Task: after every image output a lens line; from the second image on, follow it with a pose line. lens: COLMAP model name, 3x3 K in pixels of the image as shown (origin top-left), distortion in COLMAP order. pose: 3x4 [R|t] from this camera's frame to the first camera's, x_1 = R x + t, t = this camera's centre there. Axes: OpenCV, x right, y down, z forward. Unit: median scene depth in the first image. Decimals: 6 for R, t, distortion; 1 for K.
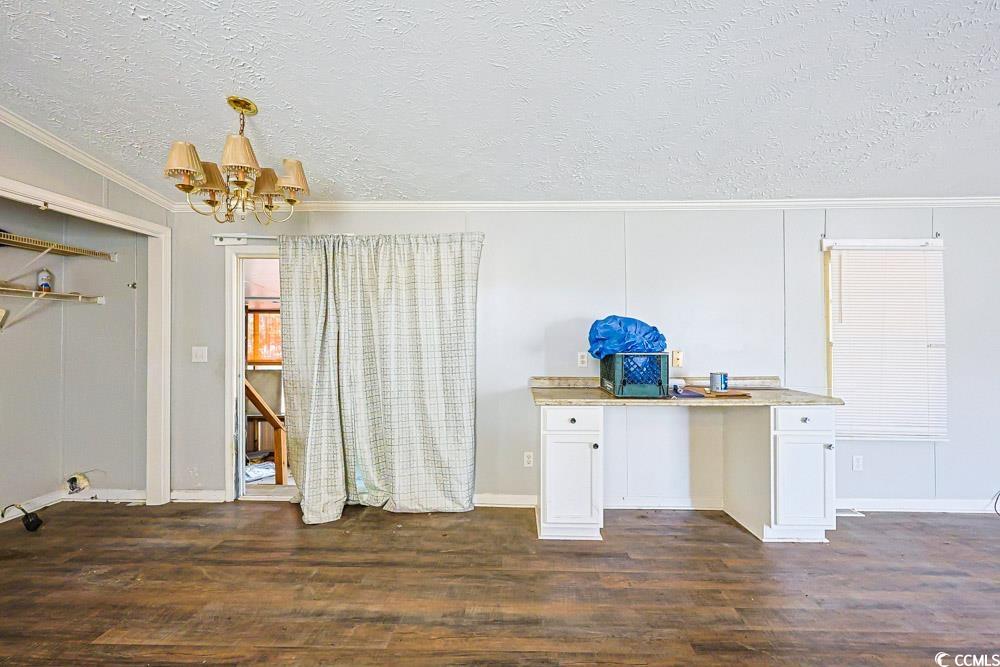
lens RADIAL K [[442.3, 0, 500.0], [0, 442.3, 333.5], [0, 0, 1]] dist [-0.000784, -0.000166]
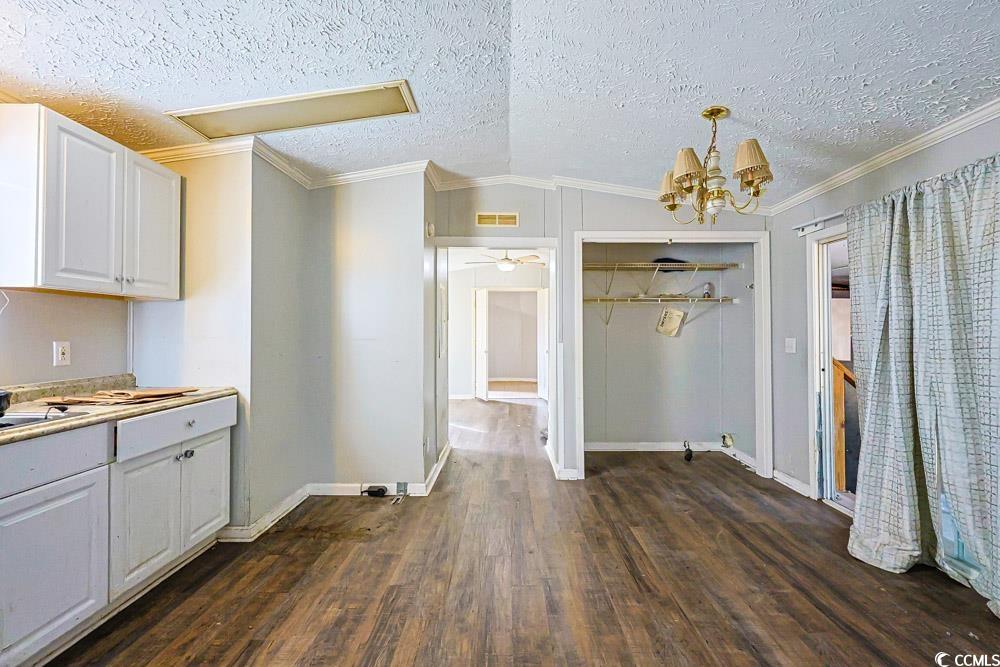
lens RADIAL K [[424.5, 0, 500.0], [0, 424.5, 333.5], [0, 0, 1]] dist [-0.000388, 0.000010]
pose [[0.011934, -0.002902, -0.999925, 0.321673], [0.002812, 0.999992, -0.002868, 0.020835], [0.999925, -0.002777, 0.011942, 0.321572]]
